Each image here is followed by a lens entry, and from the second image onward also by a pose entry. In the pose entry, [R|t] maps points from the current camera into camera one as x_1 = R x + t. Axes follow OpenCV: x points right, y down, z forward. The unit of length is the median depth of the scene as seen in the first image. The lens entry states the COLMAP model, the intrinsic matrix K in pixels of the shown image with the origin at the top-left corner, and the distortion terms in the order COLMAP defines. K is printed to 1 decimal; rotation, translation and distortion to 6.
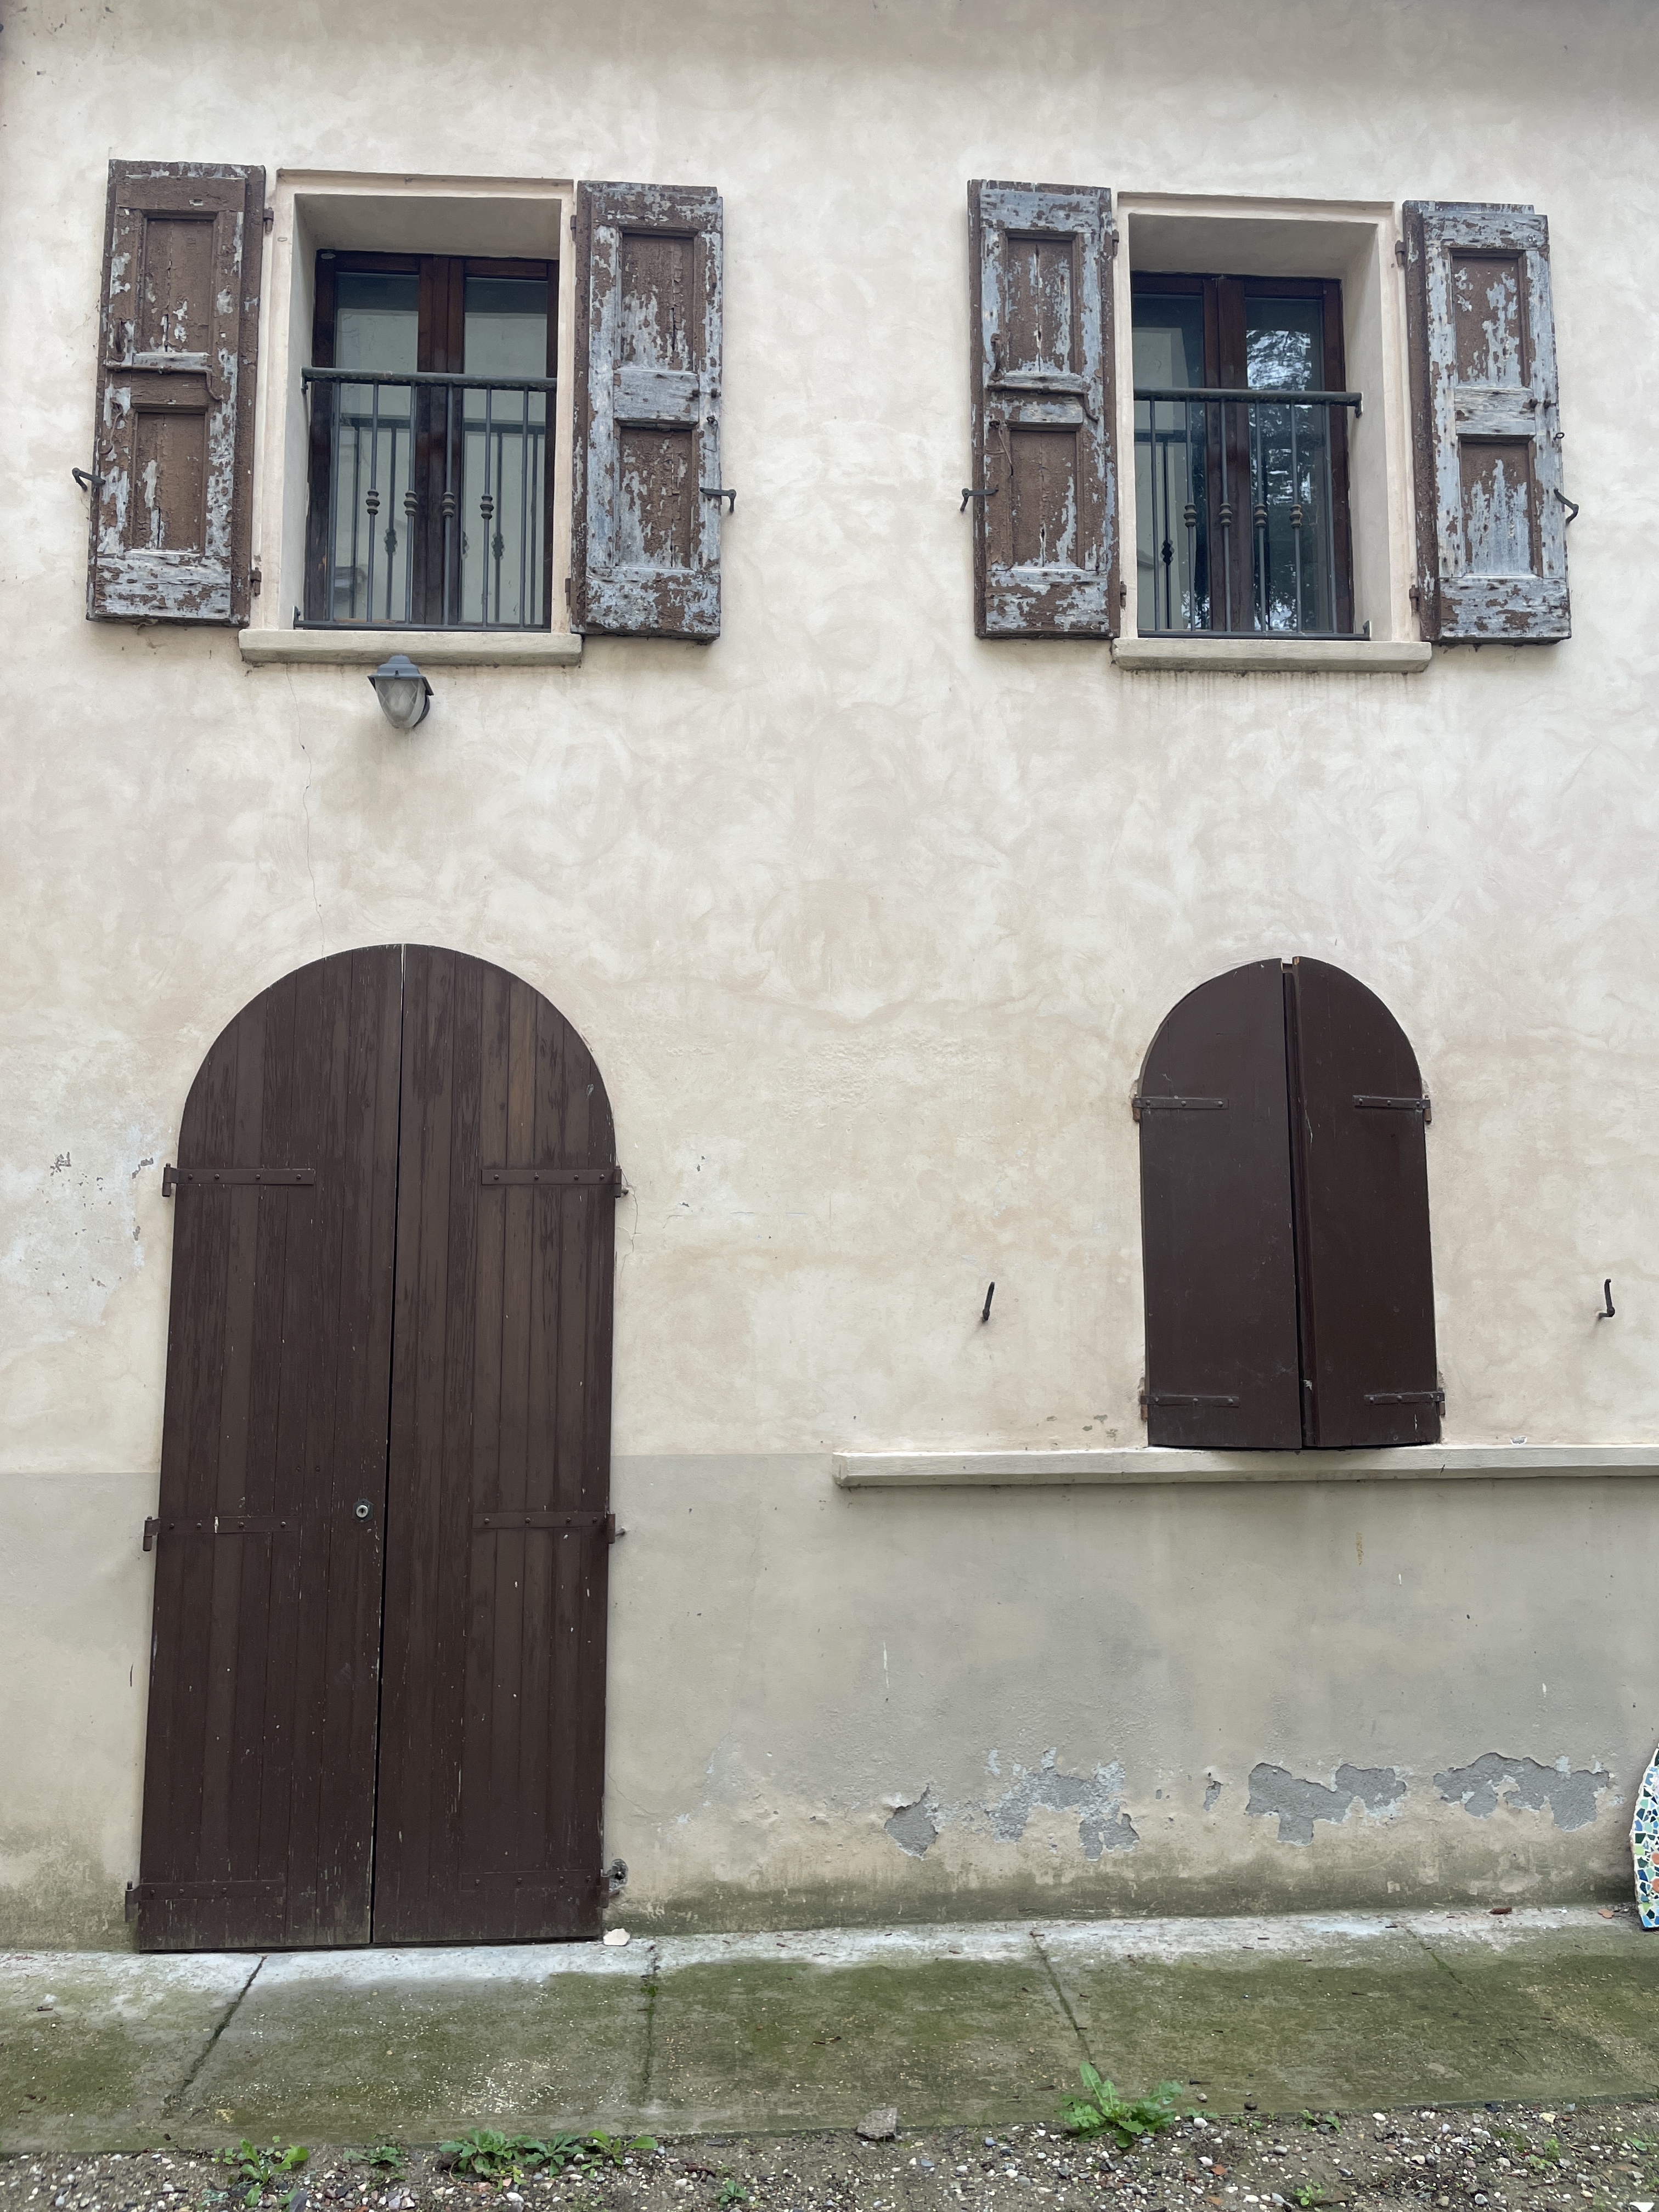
lens RADIAL K [[1679.4, 0, 835.0], [0, 1679.4, 1097.7], [0, 0, 1]] dist [0.097462, -0.134409]
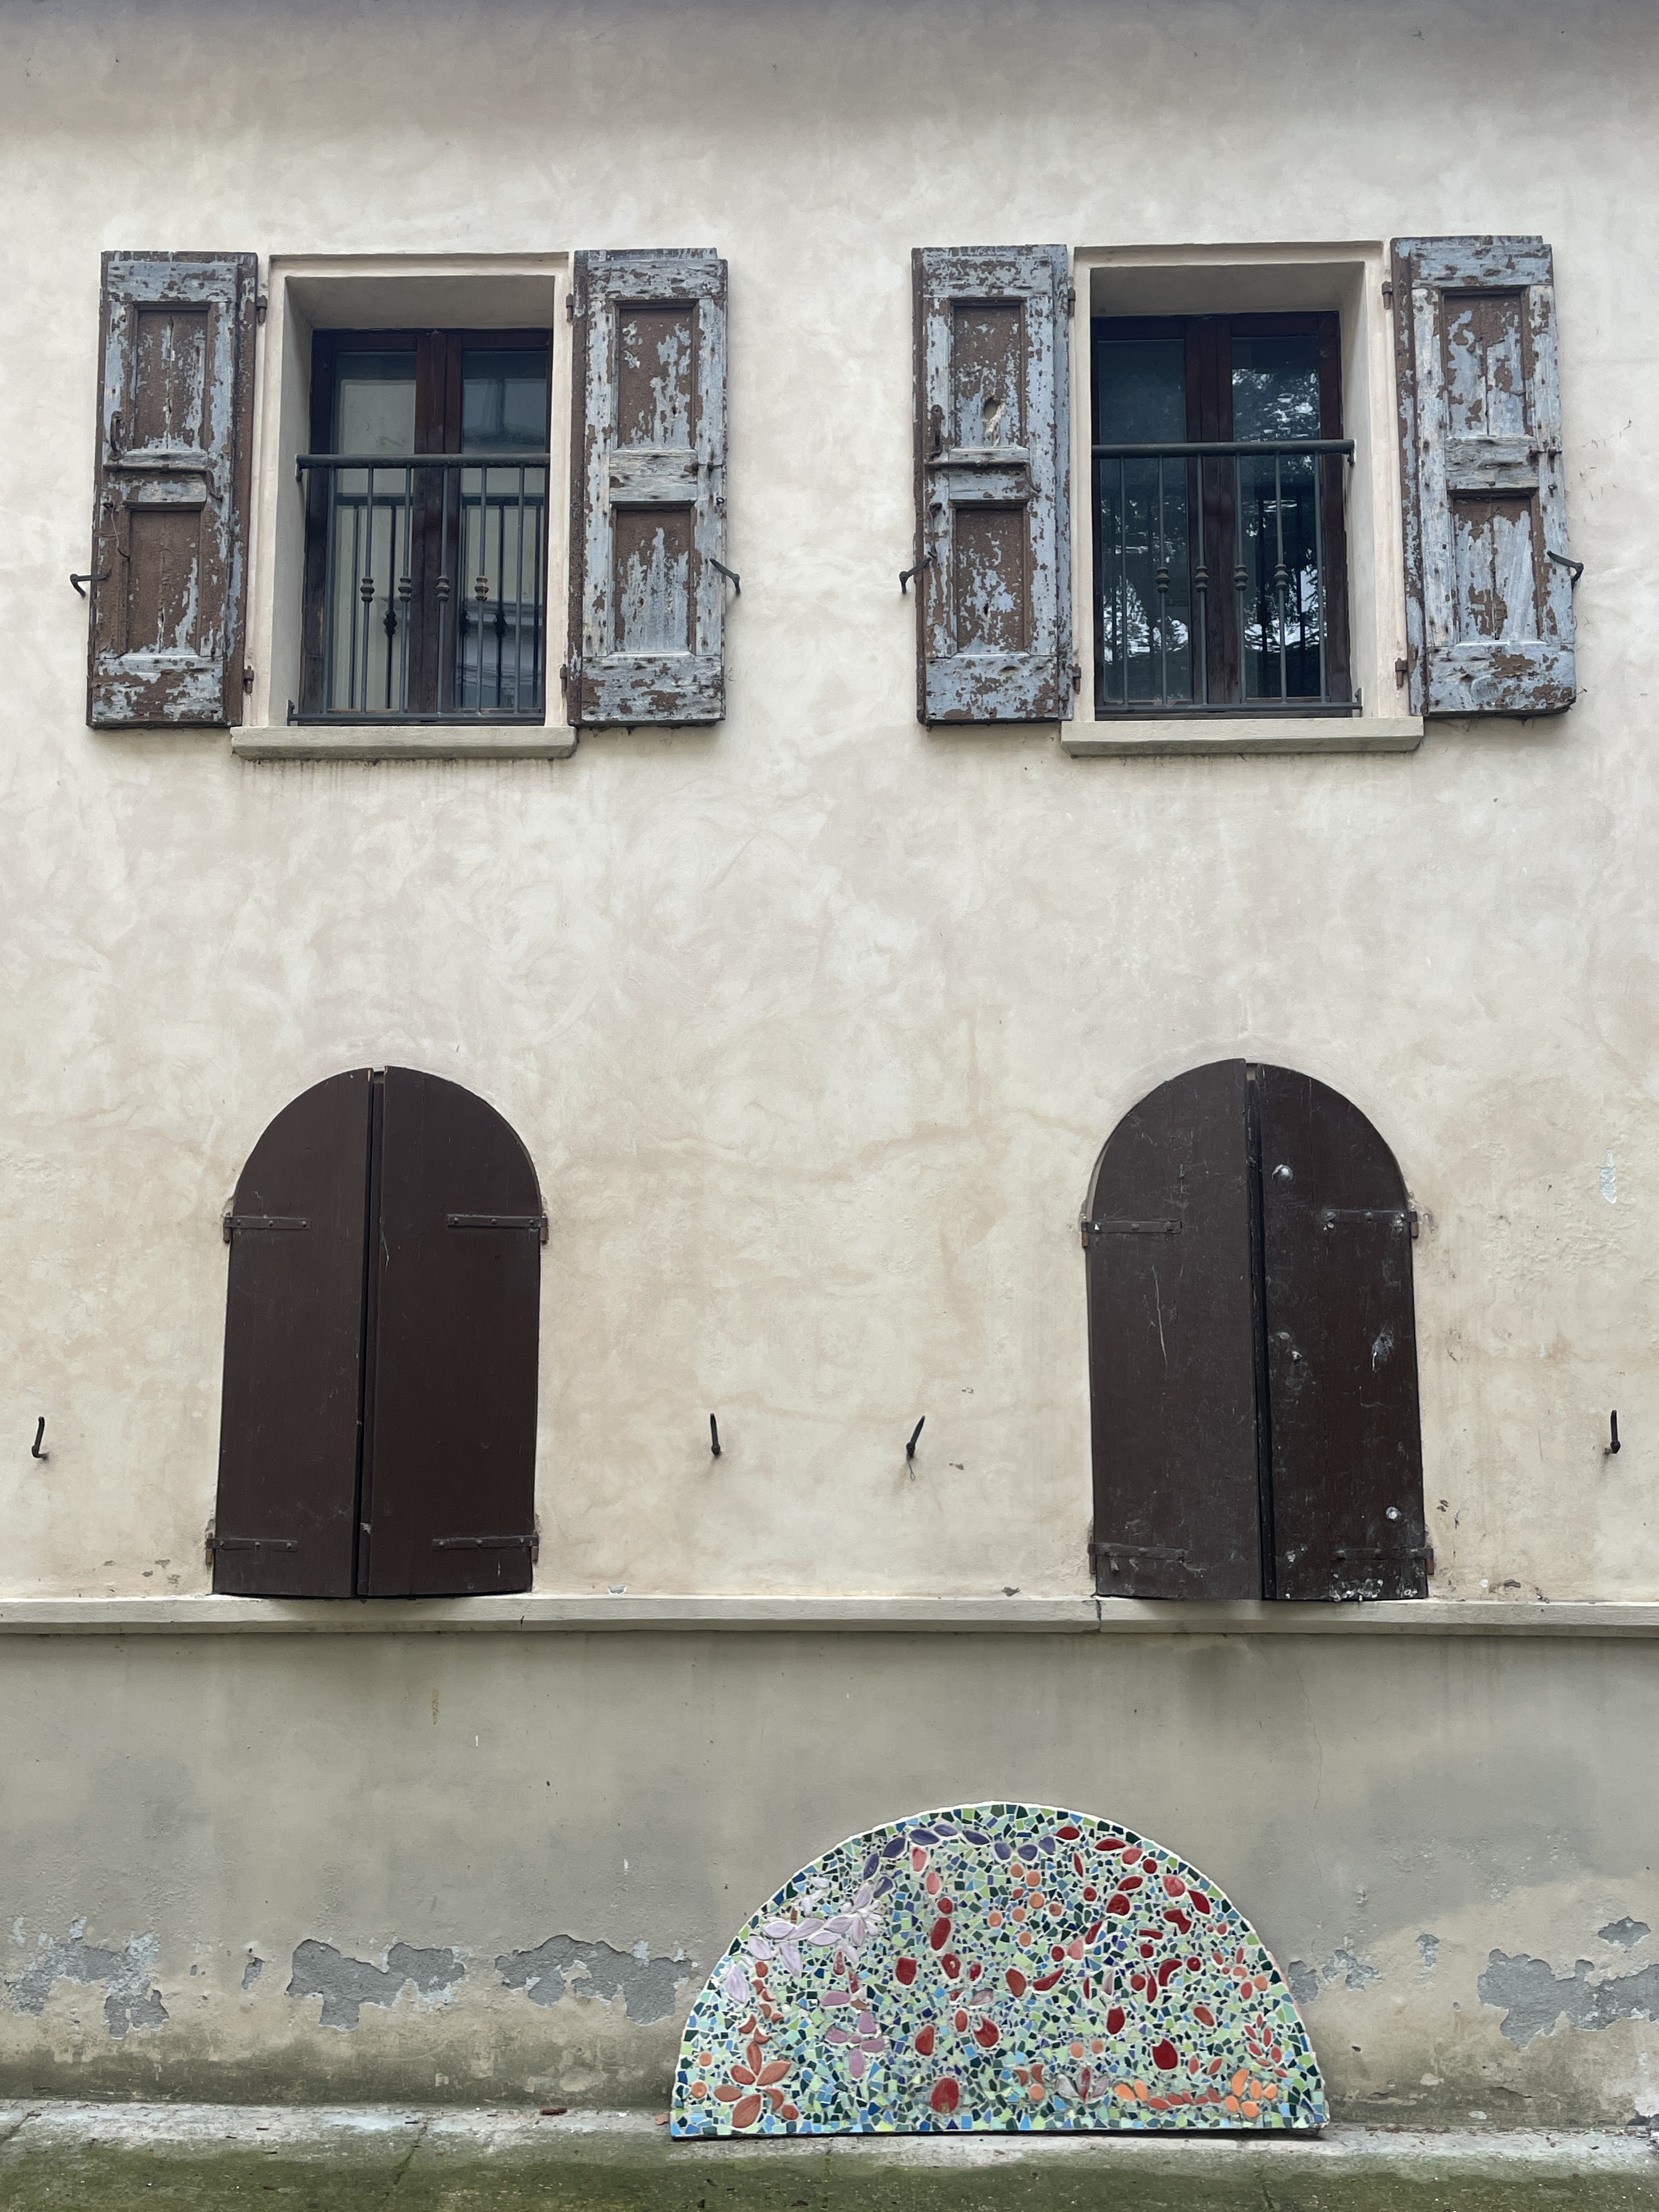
lens RADIAL K [[1987.9, 0, 829.5], [0, 1987.9, 1106.0], [0, 0, 1]] dist [0.101342, -0.139001]
pose [[0.994494, -0.004791, -0.104687, 0.615096], [0.001898, 0.999614, -0.027718, -0.029448], [0.104780, 0.027367, 0.994119, -0.069564]]
